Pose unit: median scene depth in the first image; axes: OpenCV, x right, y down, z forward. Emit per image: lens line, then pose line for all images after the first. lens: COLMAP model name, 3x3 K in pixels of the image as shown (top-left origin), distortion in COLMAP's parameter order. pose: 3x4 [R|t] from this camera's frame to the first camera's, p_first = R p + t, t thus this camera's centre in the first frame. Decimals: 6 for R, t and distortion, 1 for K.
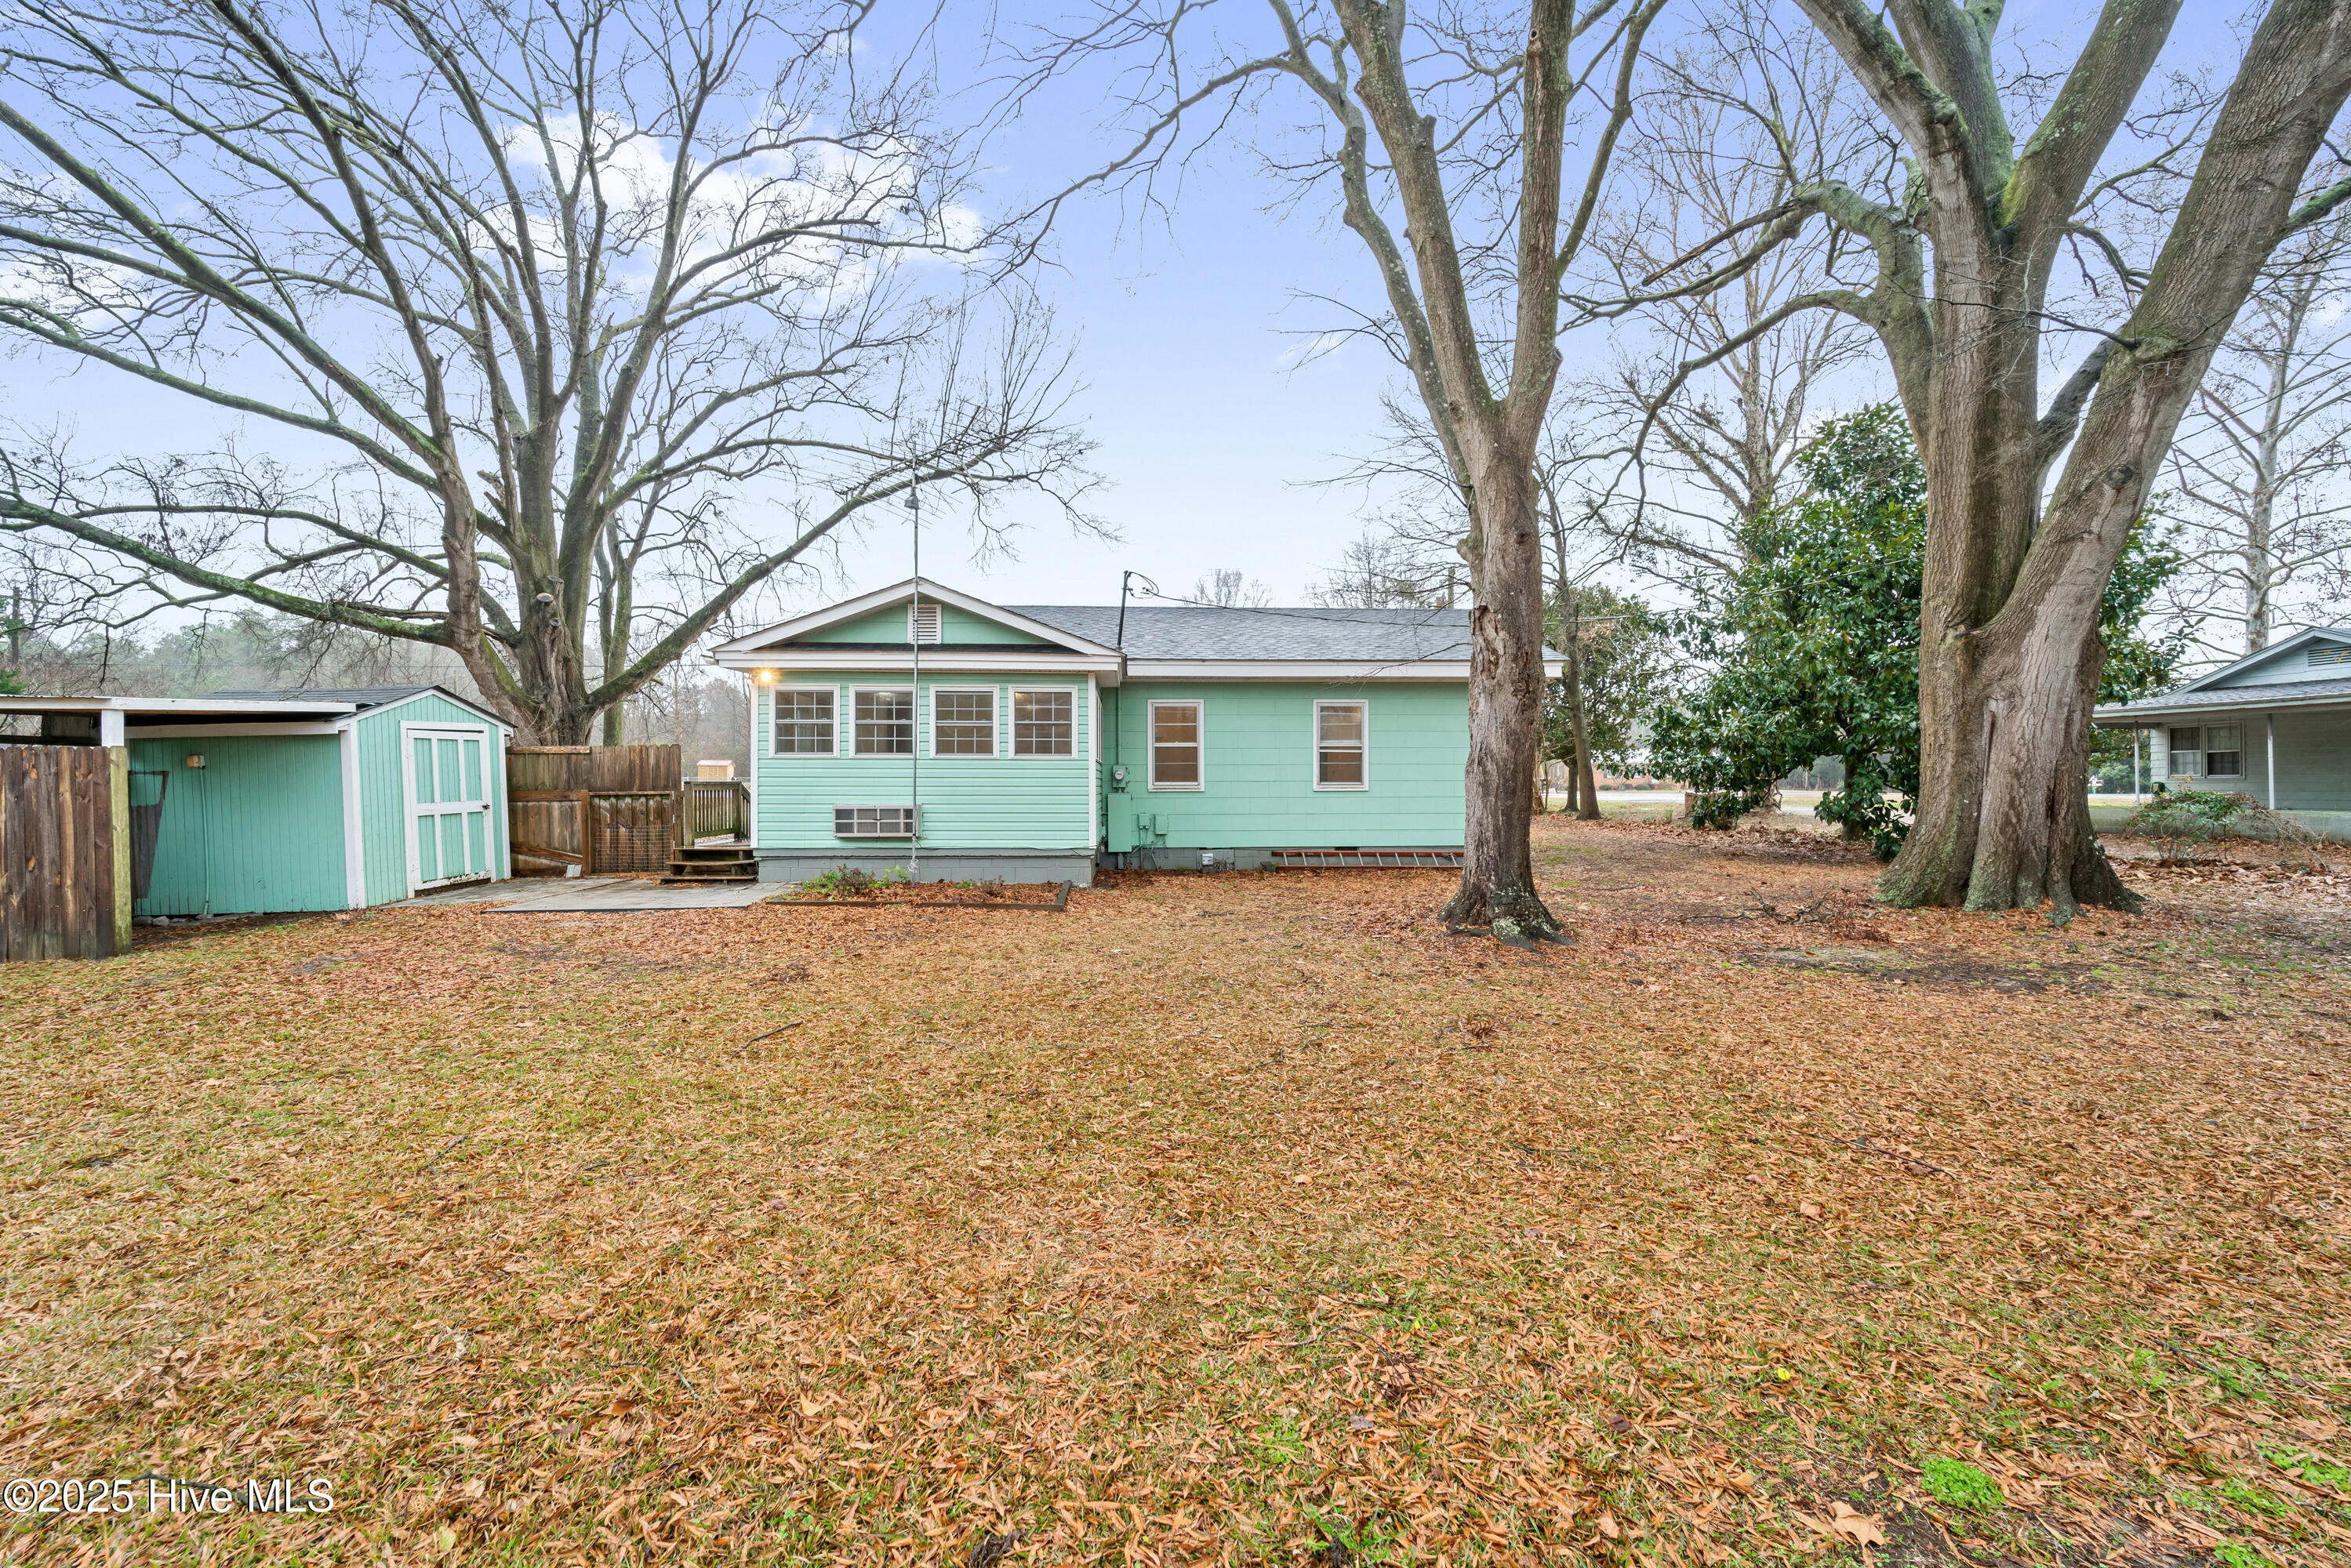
lens RADIAL K [[957.7, 0, 1168.0], [0, 957.7, 781.2], [0, 0, 1]] dist [-0.007675, -0.001584]
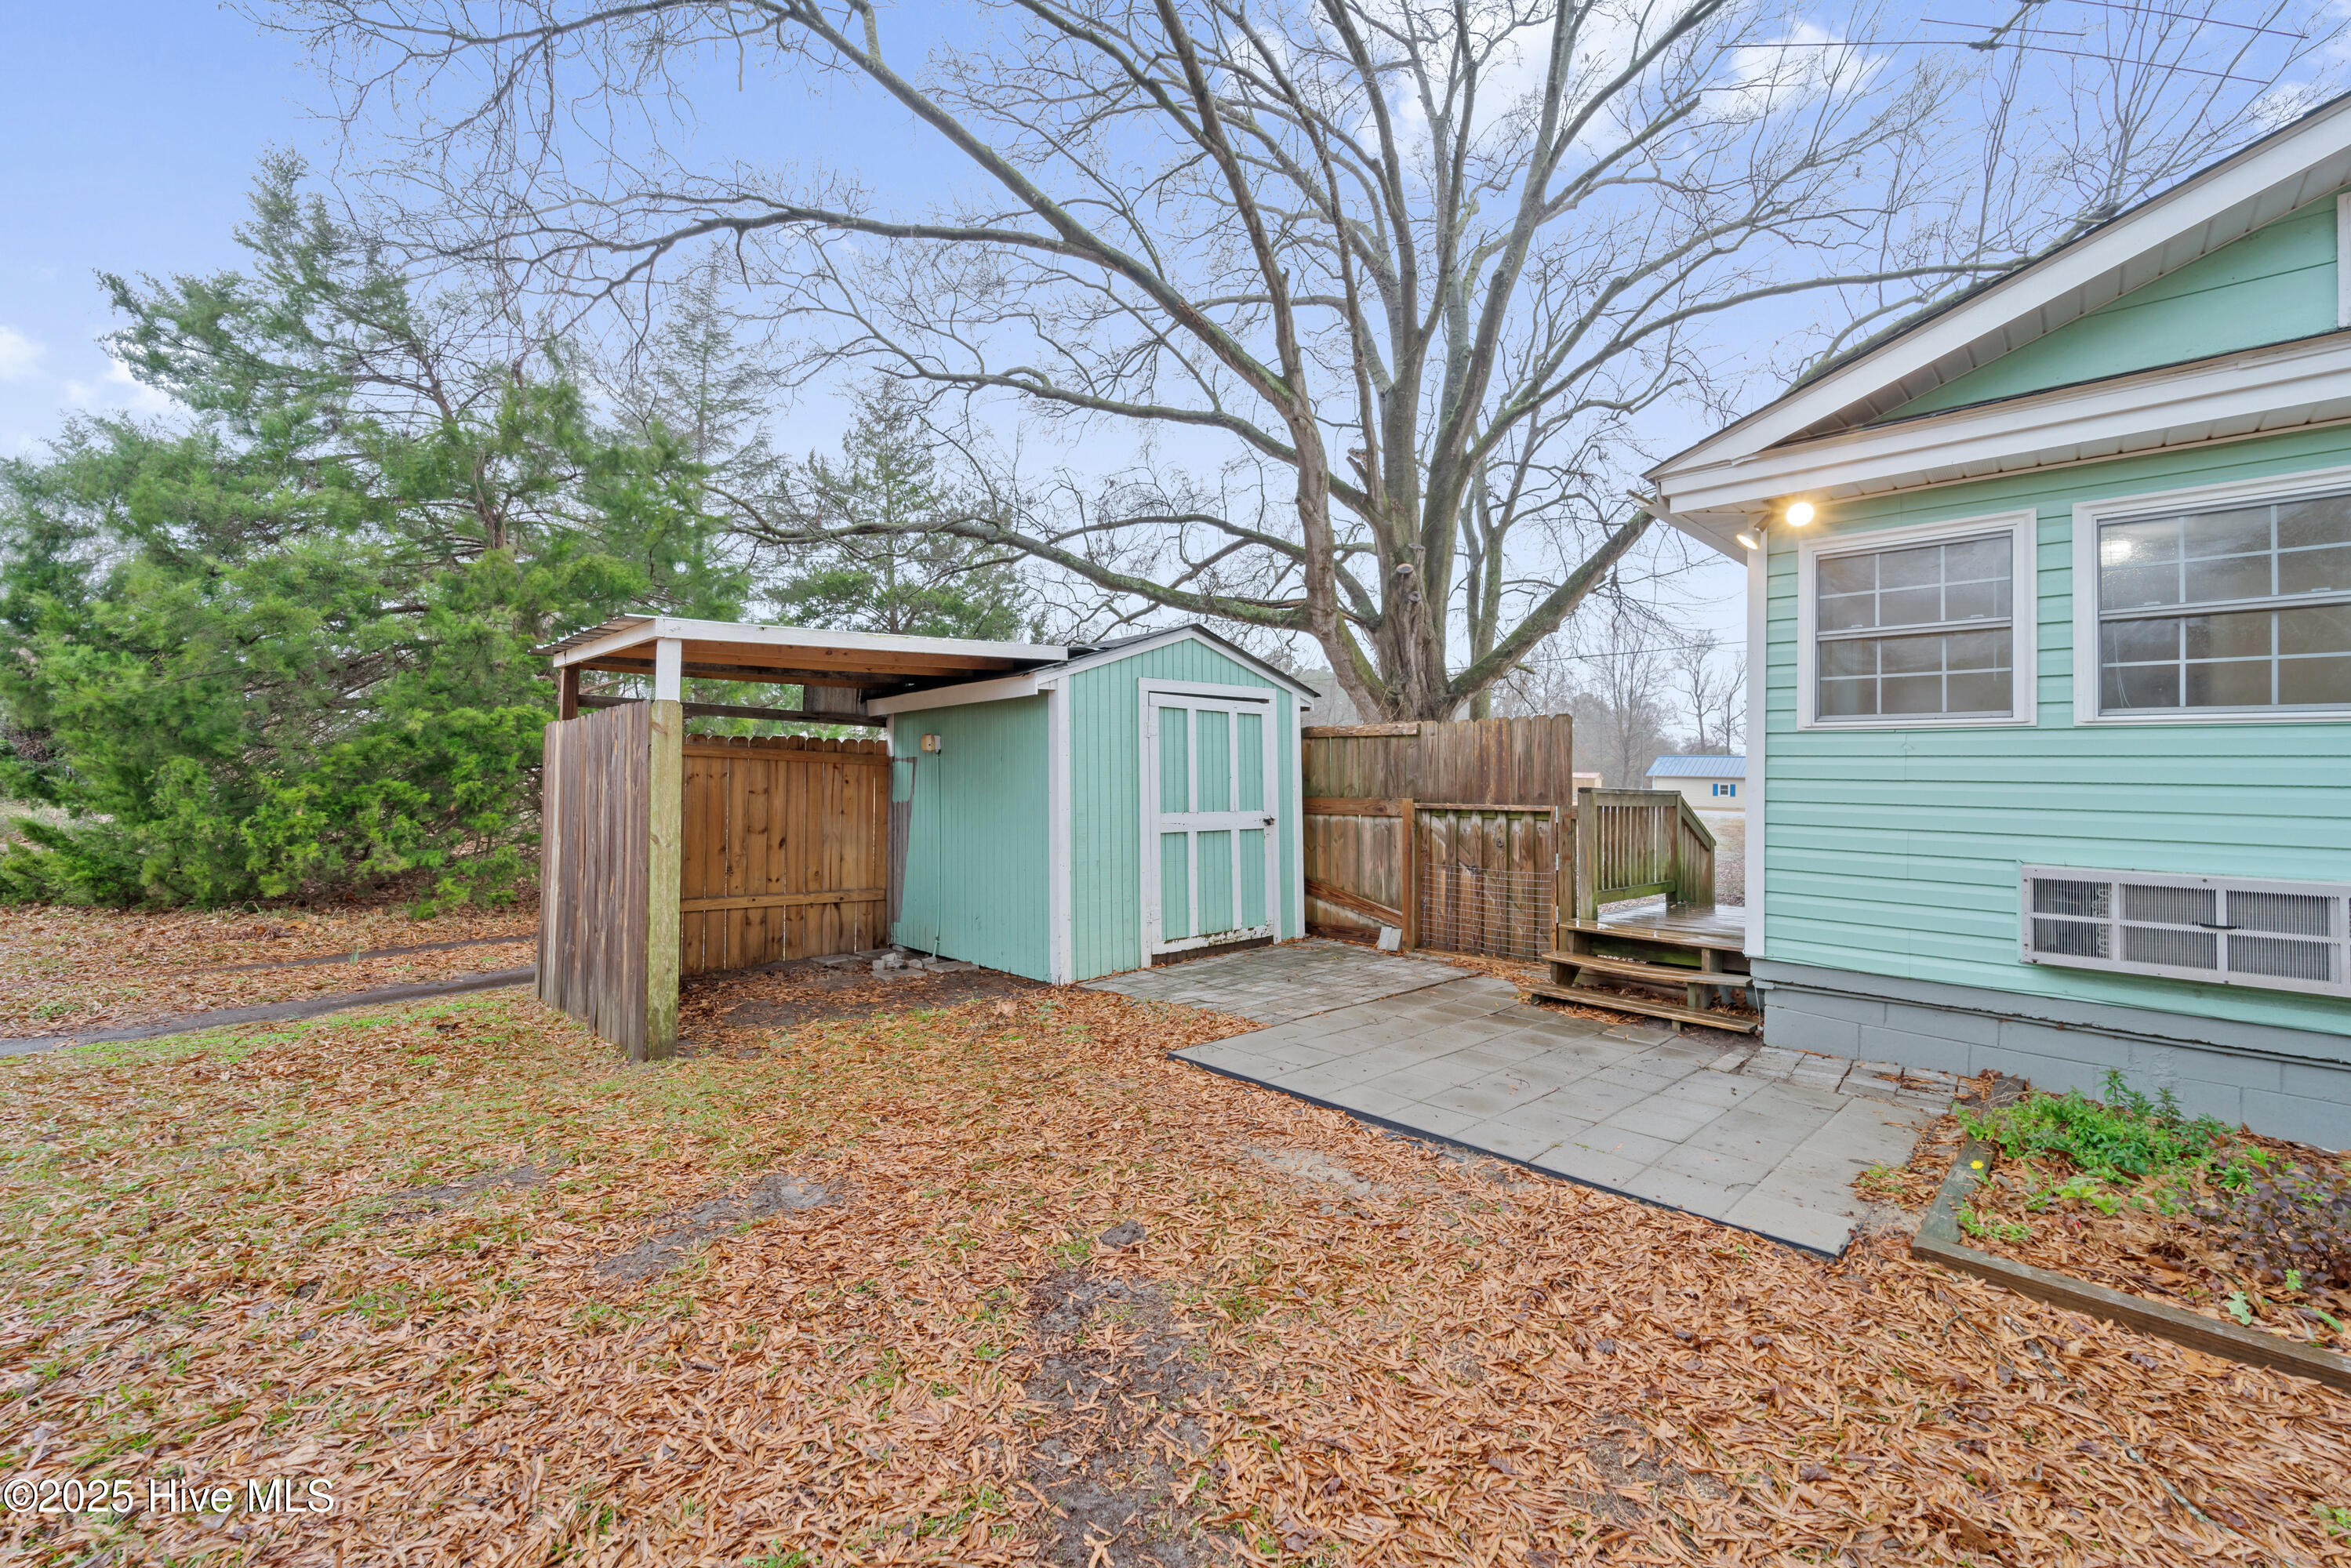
lens RADIAL K [[957.7, 0, 1182.8], [0, 957.7, 763.0], [0, 0, 1]] dist [-0.007675, -0.001584]
pose [[0.671396, 0.002356, -0.741095, -0.174002], [-0.026429, 0.999435, -0.020767, 0.002016], [0.740627, 0.033530, 0.671079, 0.323241]]
